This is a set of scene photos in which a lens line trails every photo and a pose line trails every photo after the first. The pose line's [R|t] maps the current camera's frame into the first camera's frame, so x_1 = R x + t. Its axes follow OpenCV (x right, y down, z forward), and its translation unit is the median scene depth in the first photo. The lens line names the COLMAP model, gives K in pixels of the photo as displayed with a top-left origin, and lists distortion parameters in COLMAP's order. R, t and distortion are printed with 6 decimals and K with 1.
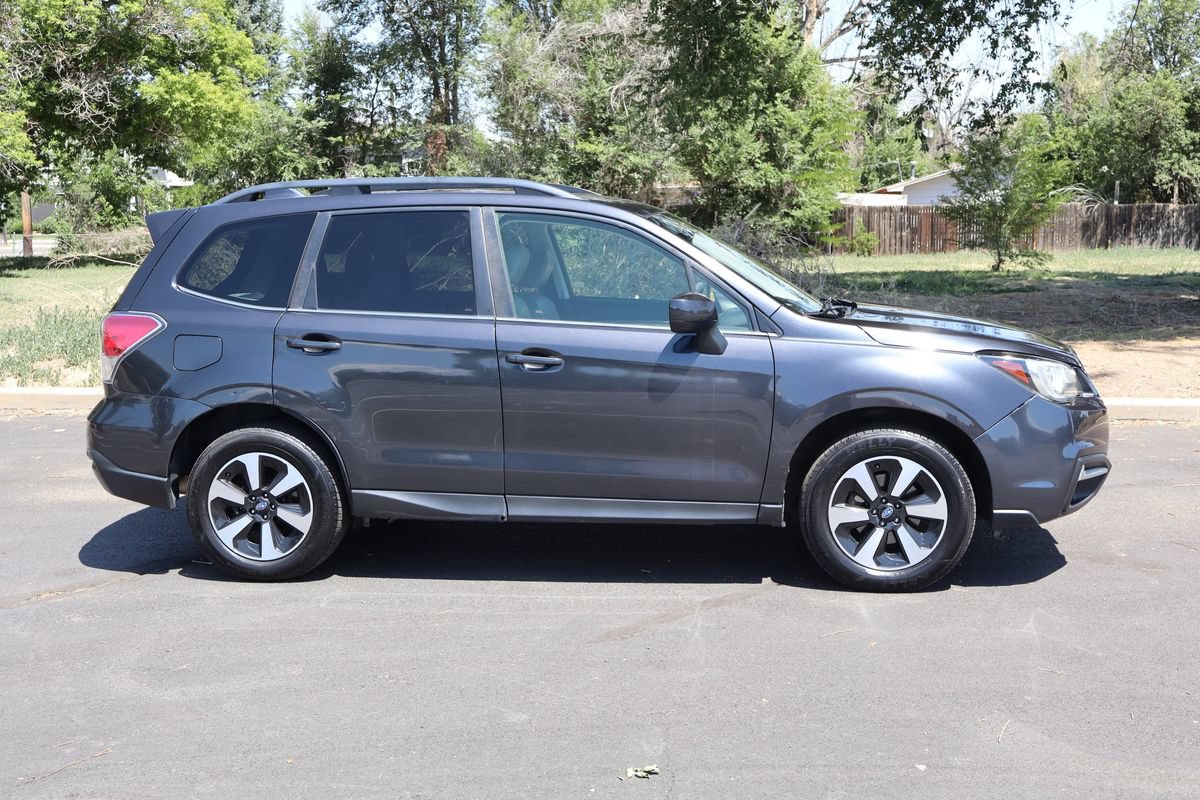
lens RADIAL K [[1662.7, 0, 686.3], [0, 1662.7, 399.3], [0, 0, 1]] dist [0.008547, 0.013474]
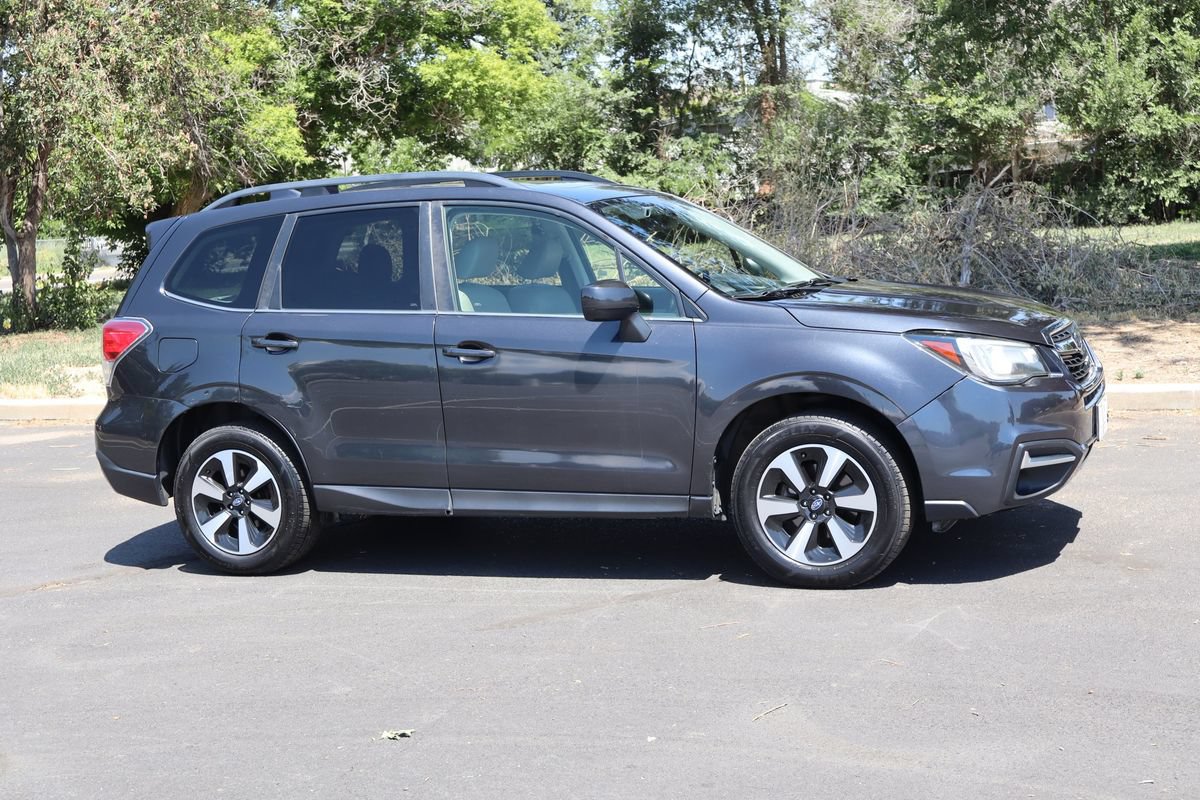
lens RADIAL K [[2083.3, 0, 600.0], [0, 2083.3, 400.0], [0, 0, 1]] dist [0.034592, 0.033800]
pose [[0.950894, -0.019632, -0.308894, 0.307164], [0.017629, 0.999802, -0.009274, 0.014588], [0.309015, 0.003373, 0.951051, -0.137453]]
